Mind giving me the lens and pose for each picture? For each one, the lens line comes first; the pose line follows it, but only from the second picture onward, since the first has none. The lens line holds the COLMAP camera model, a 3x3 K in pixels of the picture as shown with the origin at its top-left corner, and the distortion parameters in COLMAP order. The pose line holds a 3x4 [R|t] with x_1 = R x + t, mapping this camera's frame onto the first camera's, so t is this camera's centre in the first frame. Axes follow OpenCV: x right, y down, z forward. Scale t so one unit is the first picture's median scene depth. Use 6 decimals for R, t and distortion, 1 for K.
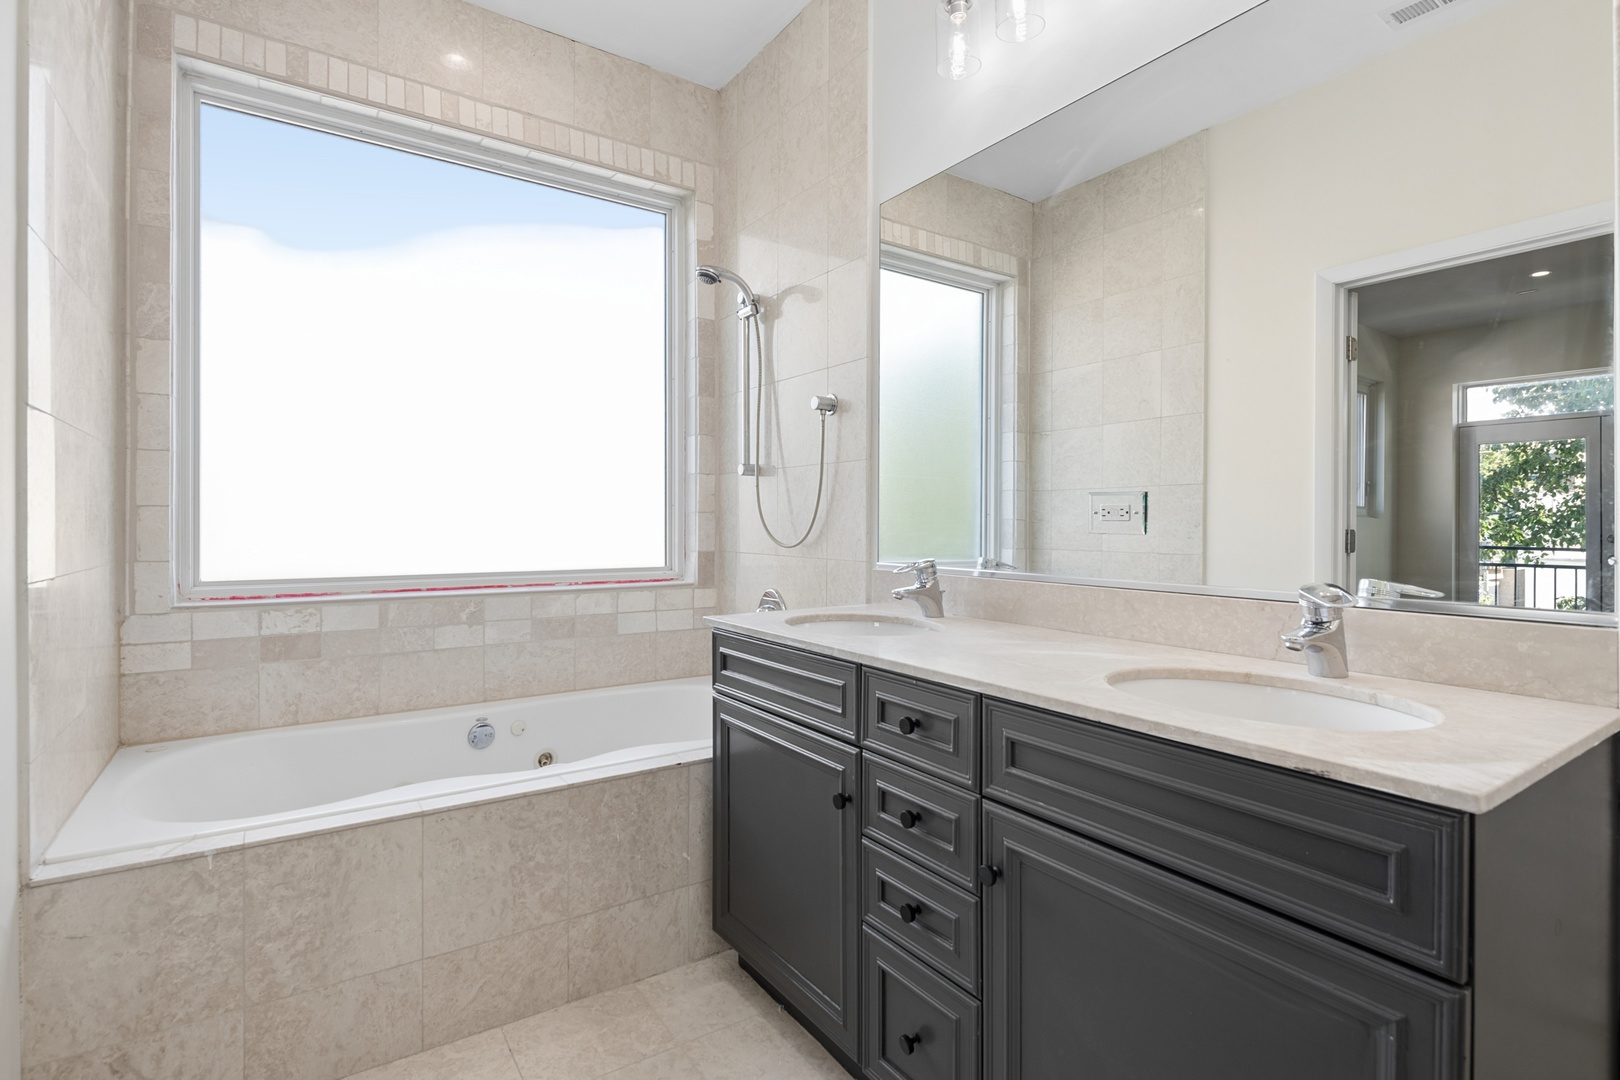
lens RADIAL K [[776.6, 0, 814.4], [0, 776.6, 530.4], [0, 0, 1]] dist [0.000634, 0.000060]
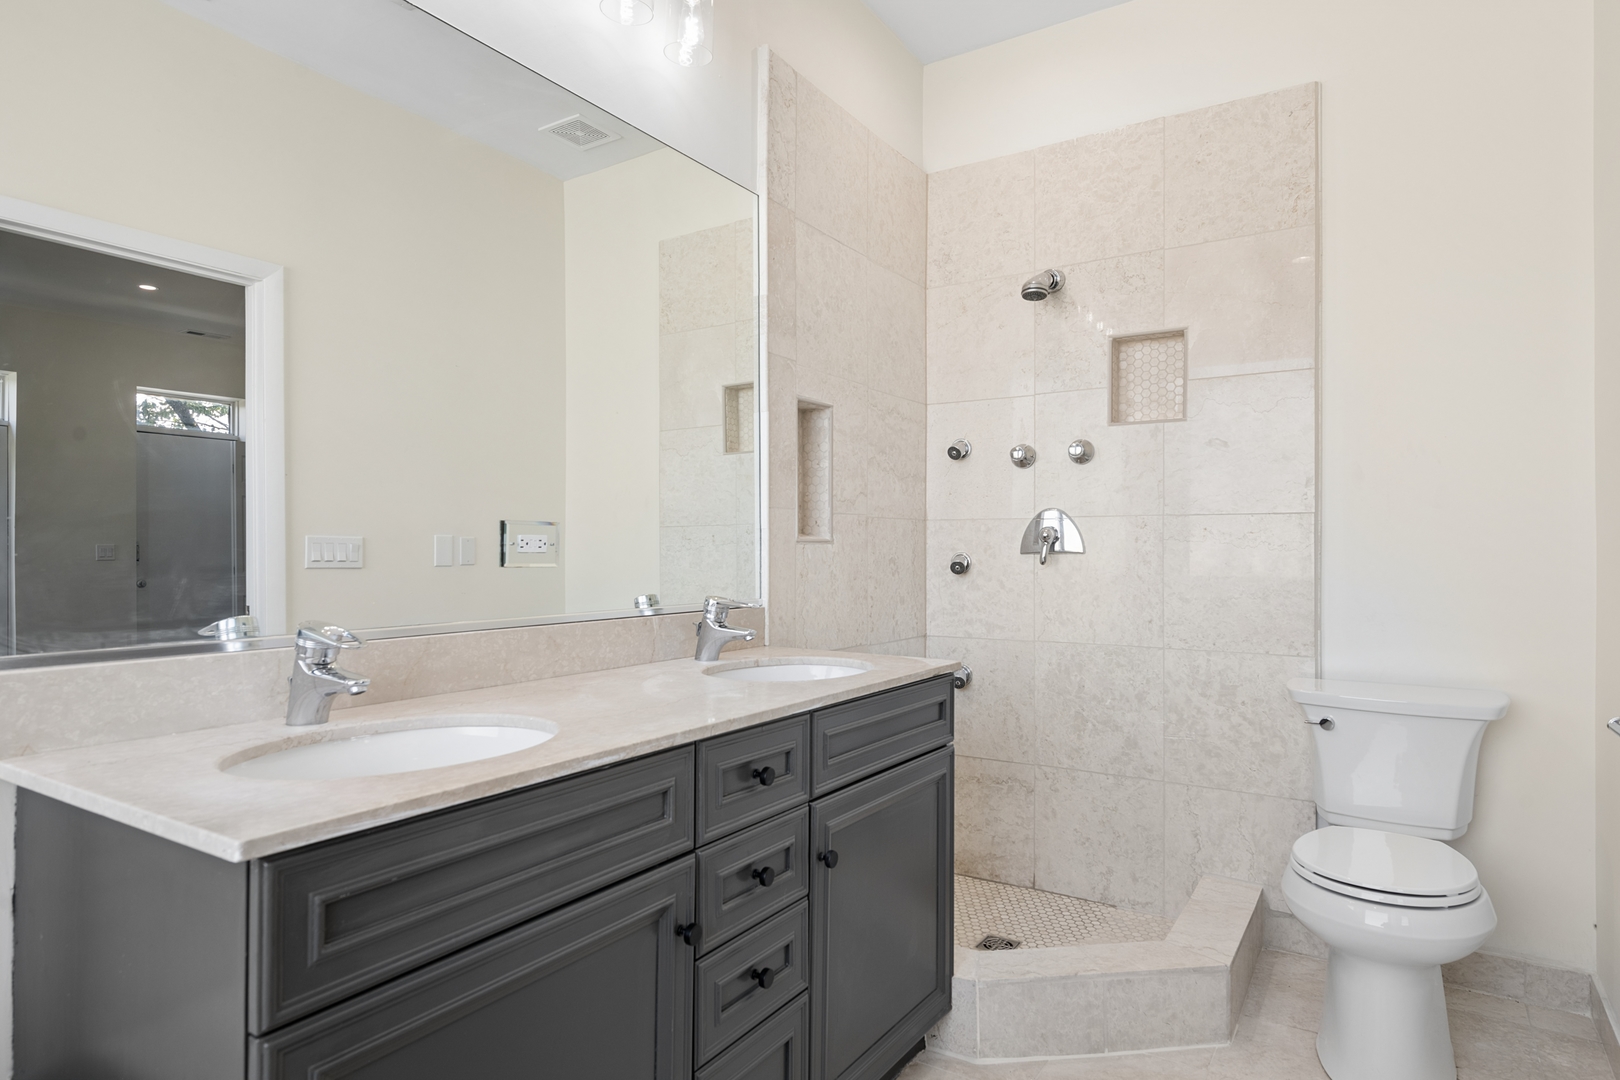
lens RADIAL K [[943.2, 0, 813.3], [0, 943.2, 541.8], [0, 0, 1]] dist [0.002576, 0.000138]
pose [[-0.395017, -0.000612, 0.918674, -0.854911], [0.006685, 0.999971, 0.003540, -0.029999], [-0.918649, 0.007540, -0.395002, 1.268158]]
